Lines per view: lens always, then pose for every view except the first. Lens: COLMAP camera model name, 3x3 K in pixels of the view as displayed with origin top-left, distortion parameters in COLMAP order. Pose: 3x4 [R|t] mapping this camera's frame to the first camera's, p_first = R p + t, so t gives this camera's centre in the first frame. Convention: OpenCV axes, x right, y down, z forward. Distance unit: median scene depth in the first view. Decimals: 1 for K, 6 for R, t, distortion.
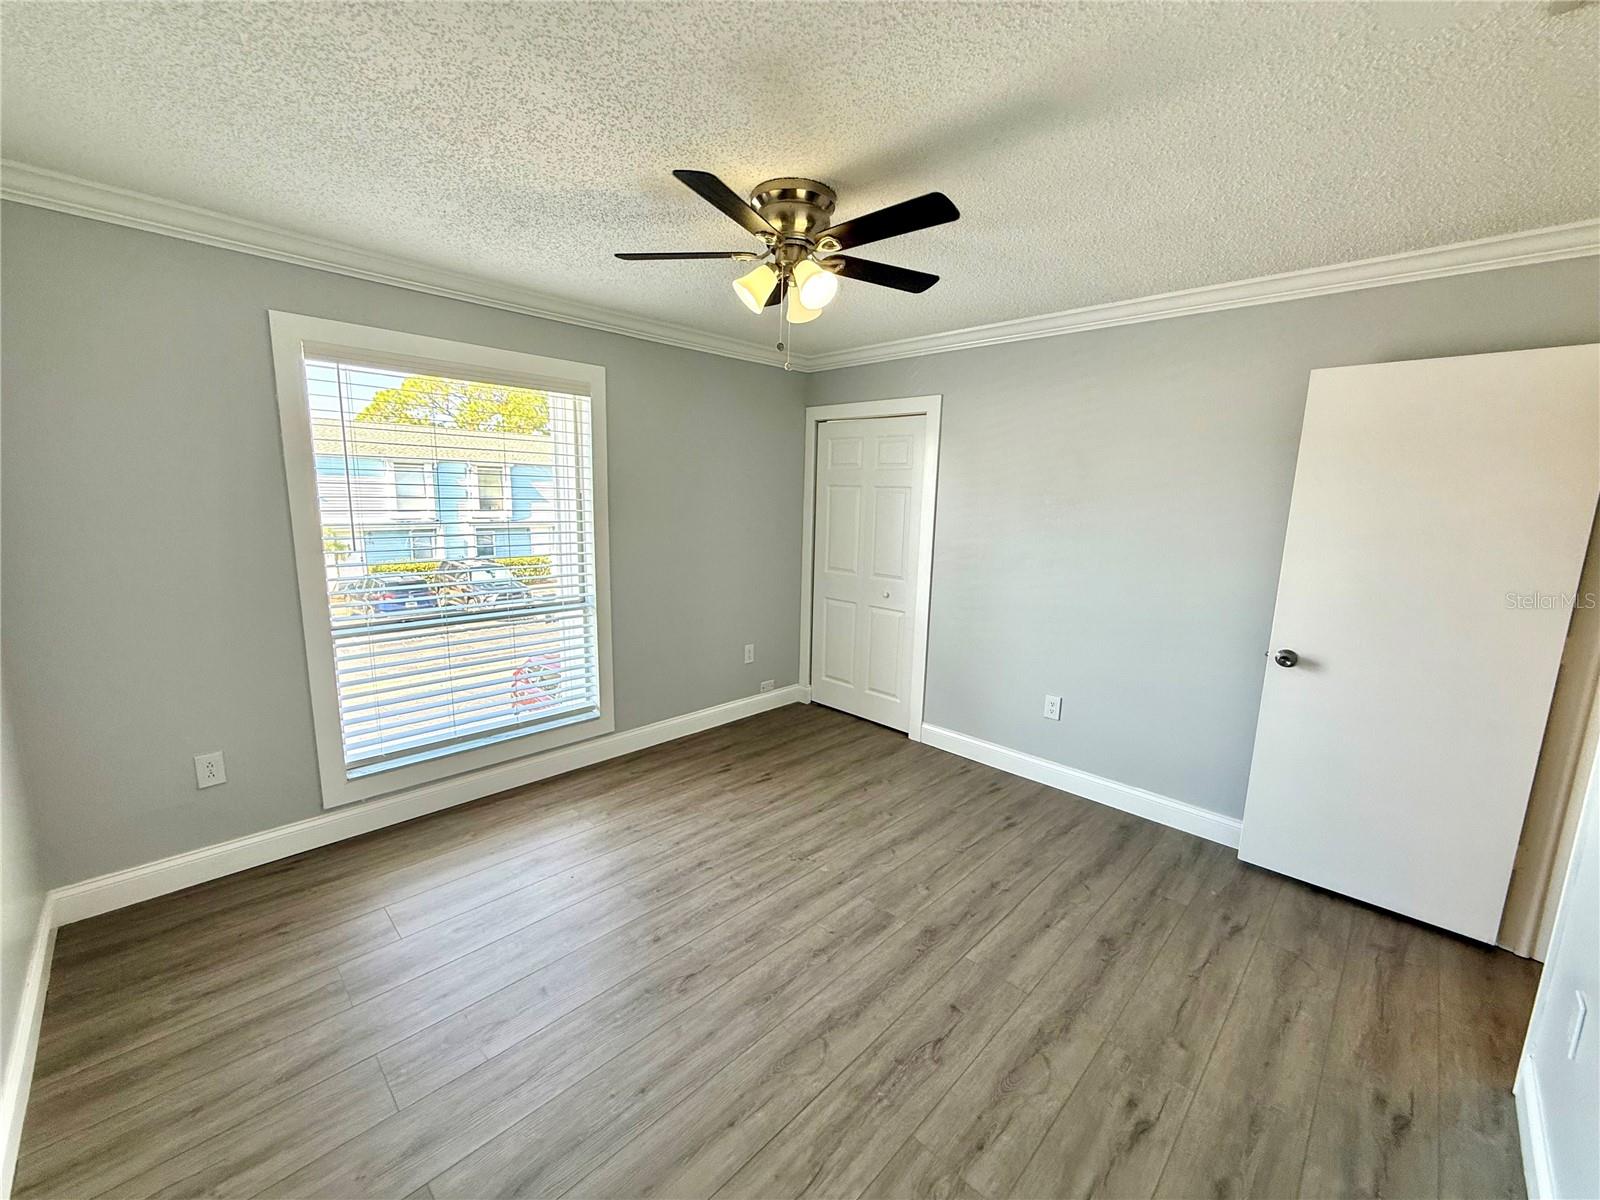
lens RADIAL K [[640.7, 0, 793.0], [0, 640.7, 603.8], [0, 0, 1]] dist [-0.000966, 0.000432]
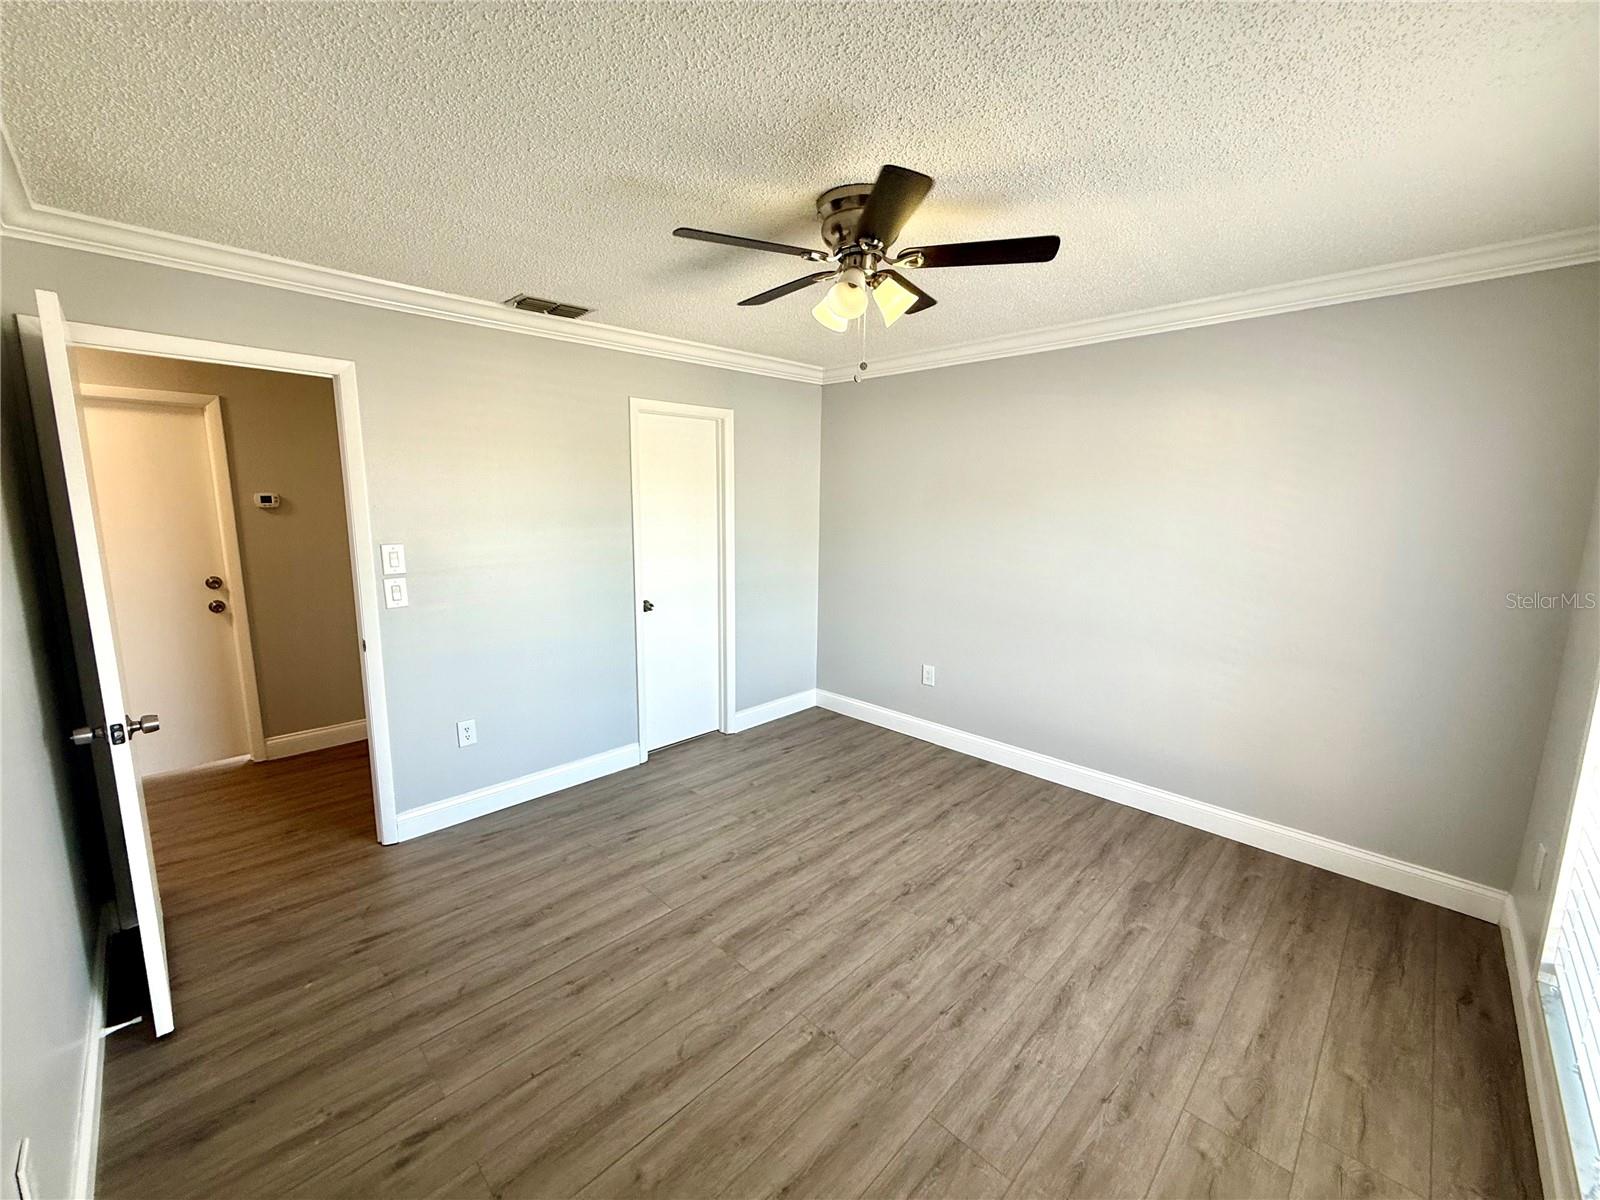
lens RADIAL K [[640.7, 0, 793.0], [0, 640.7, 603.8], [0, 0, 1]] dist [-0.000966, 0.000432]
pose [[-0.999469, -0.032543, -0.001506, 0.072087], [-0.031223, 0.943672, 0.329406, -0.325477], [-0.009299, 0.329278, -0.944187, 1.811092]]
